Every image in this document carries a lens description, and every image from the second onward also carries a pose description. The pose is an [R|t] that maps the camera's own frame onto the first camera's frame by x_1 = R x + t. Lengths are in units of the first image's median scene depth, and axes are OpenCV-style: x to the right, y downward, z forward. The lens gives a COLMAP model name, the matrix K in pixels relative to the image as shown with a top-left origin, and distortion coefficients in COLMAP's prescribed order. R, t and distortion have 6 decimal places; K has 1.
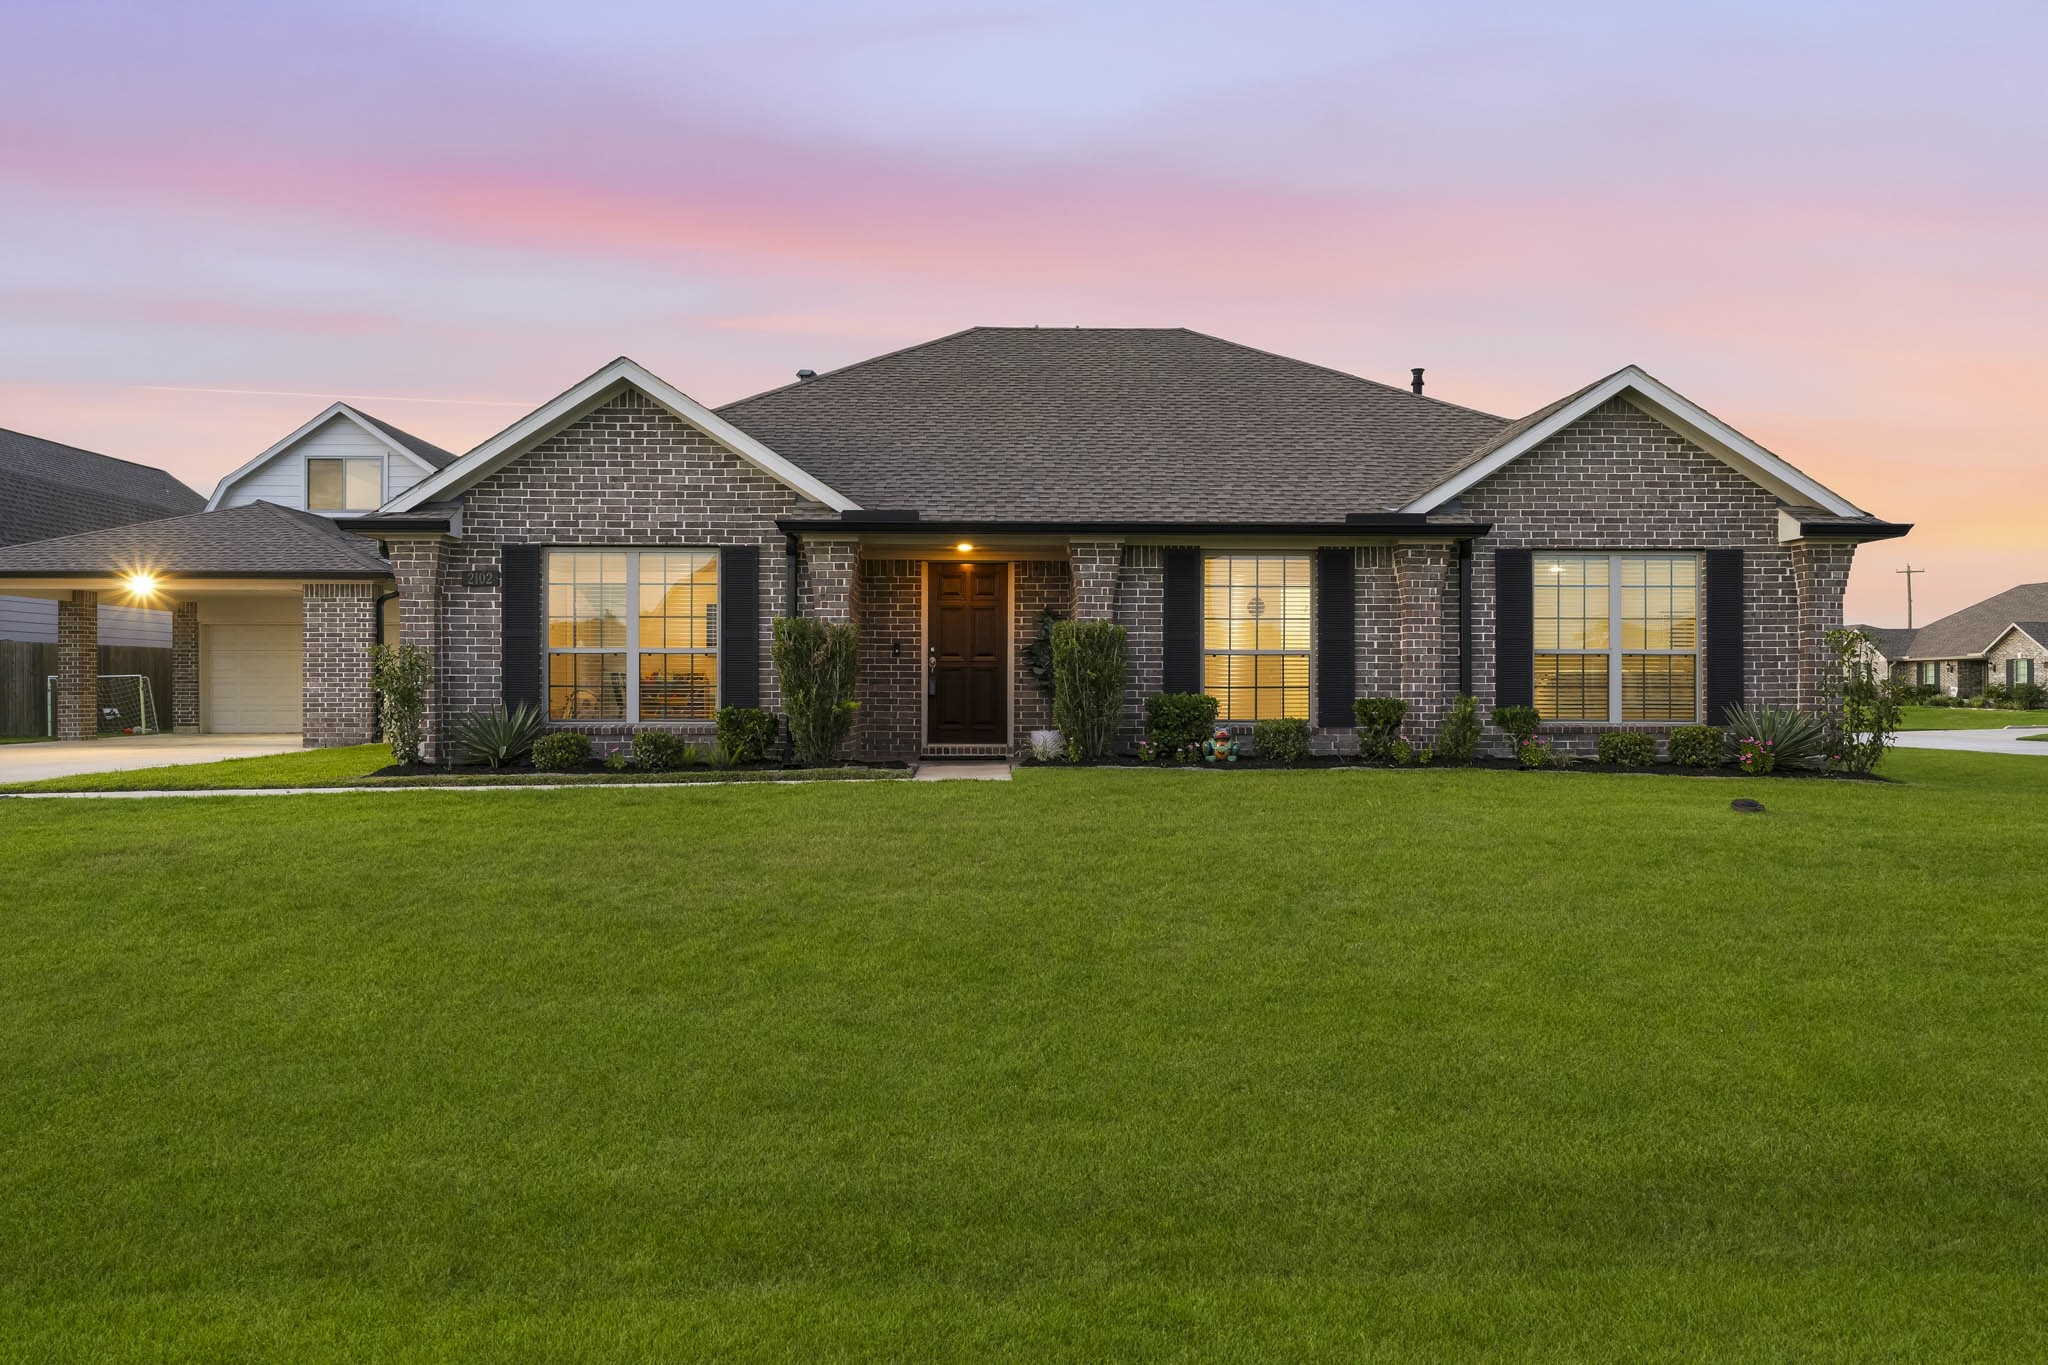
lens RADIAL K [[1388.2, 0, 1013.2], [0, 1388.2, 680.2], [0, 0, 1]] dist [-0.002443, 0.004818]
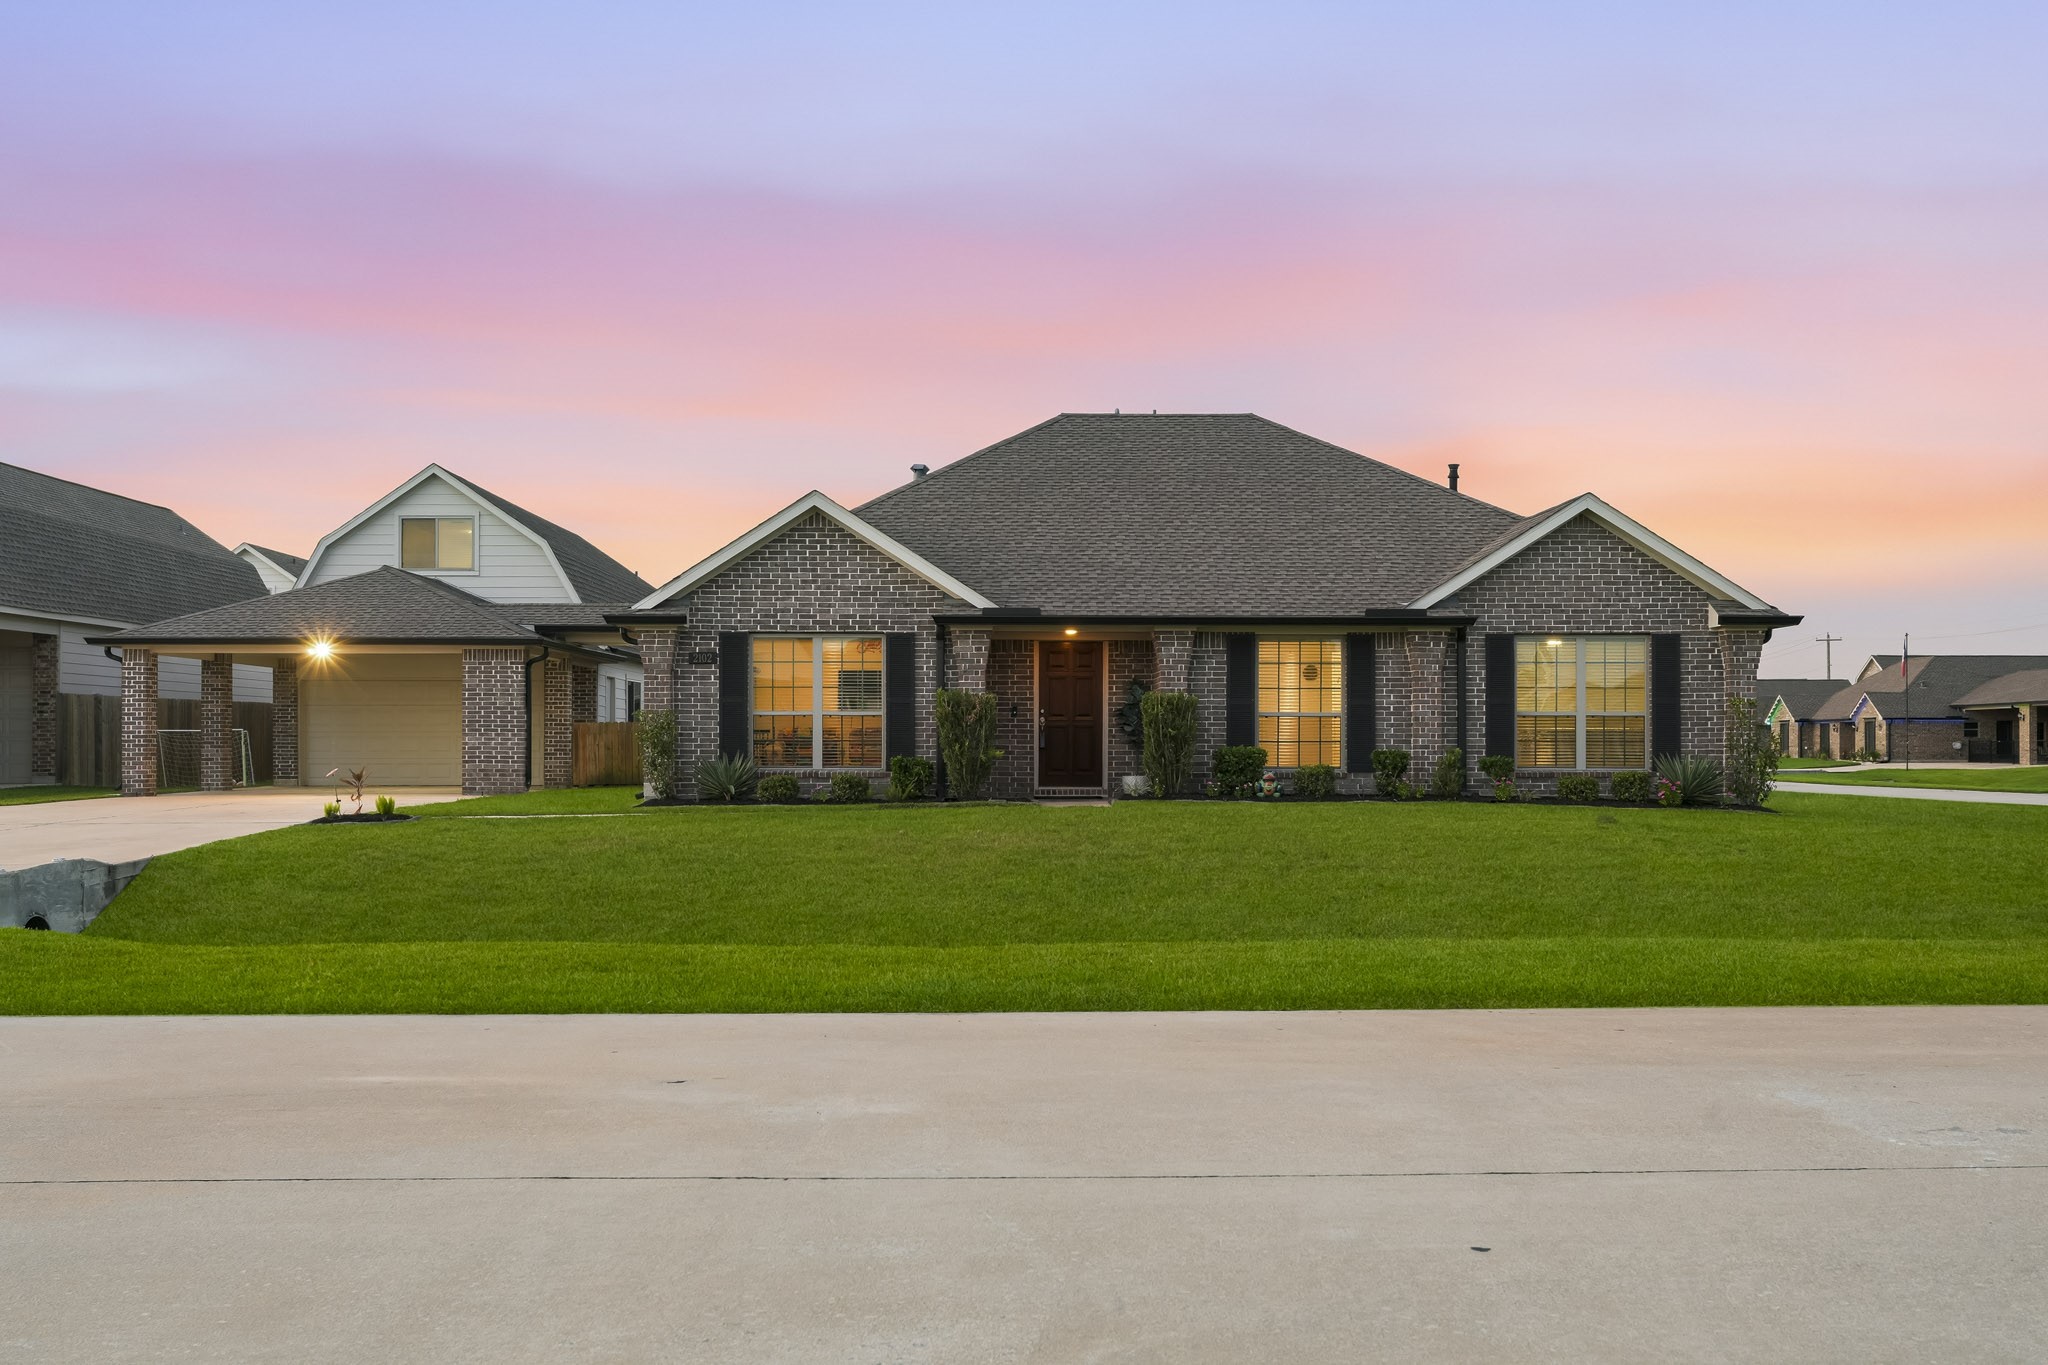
lens RADIAL K [[1925.6, 0, 1008.3], [0, 1925.6, 736.0], [0, 0, 1]] dist [0.005423, 0.000000]
pose [[0.999784, 0.000091, -0.020763, -0.057468], [-0.000038, 0.999997, 0.002549, -0.004541], [0.020763, -0.002548, 0.999781, -0.792931]]
